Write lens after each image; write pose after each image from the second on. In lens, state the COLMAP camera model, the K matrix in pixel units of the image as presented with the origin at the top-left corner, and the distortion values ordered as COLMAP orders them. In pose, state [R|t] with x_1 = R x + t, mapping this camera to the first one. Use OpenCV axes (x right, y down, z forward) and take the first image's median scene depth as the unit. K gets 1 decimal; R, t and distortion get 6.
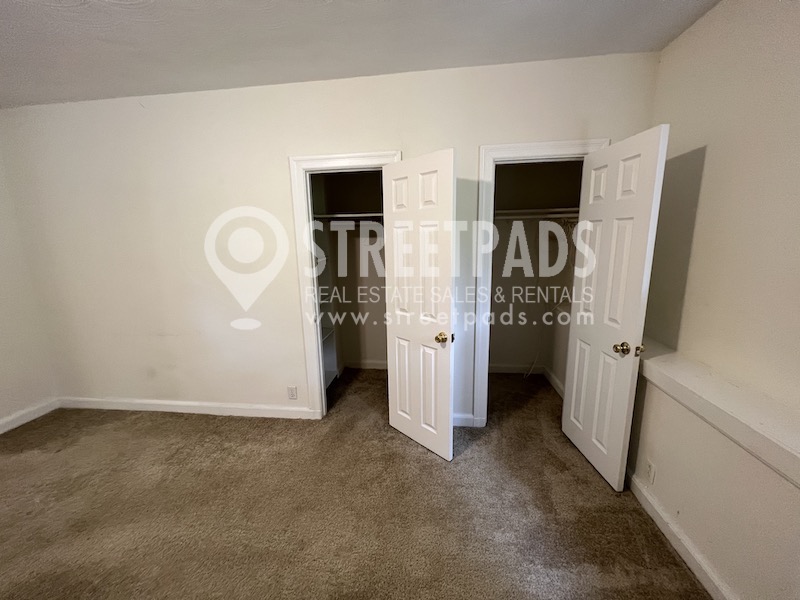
lens RADIAL K [[320.3, 0, 400.6], [0, 320.3, 307.8], [0, 0, 1]] dist [-0.000863, 0.000226]
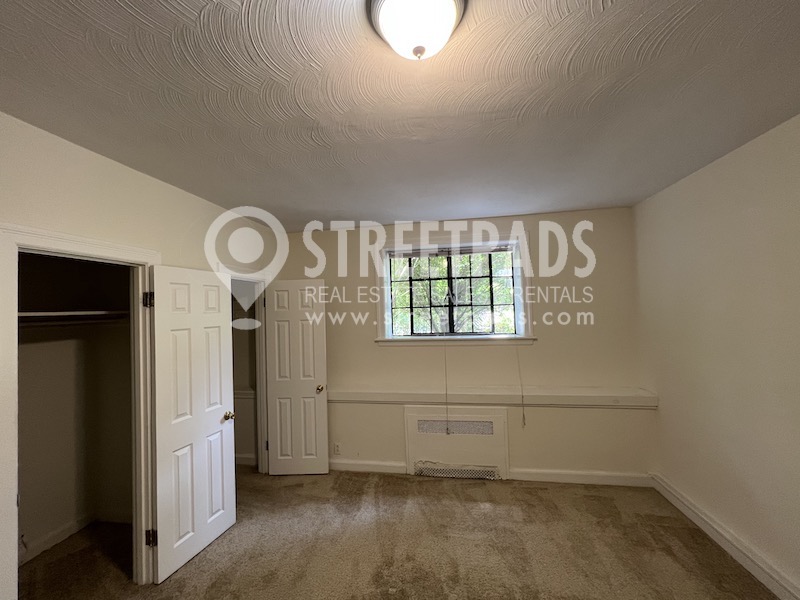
lens RADIAL K [[320.3, 0, 397.2], [0, 320.3, 297.0], [0, 0, 1]] dist [-0.000863, 0.000226]
pose [[0.039878, 0.068617, 0.996846, -0.858224], [0.269613, 0.959897, -0.076859, -0.077848], [-0.962143, 0.271828, 0.019779, 0.282601]]
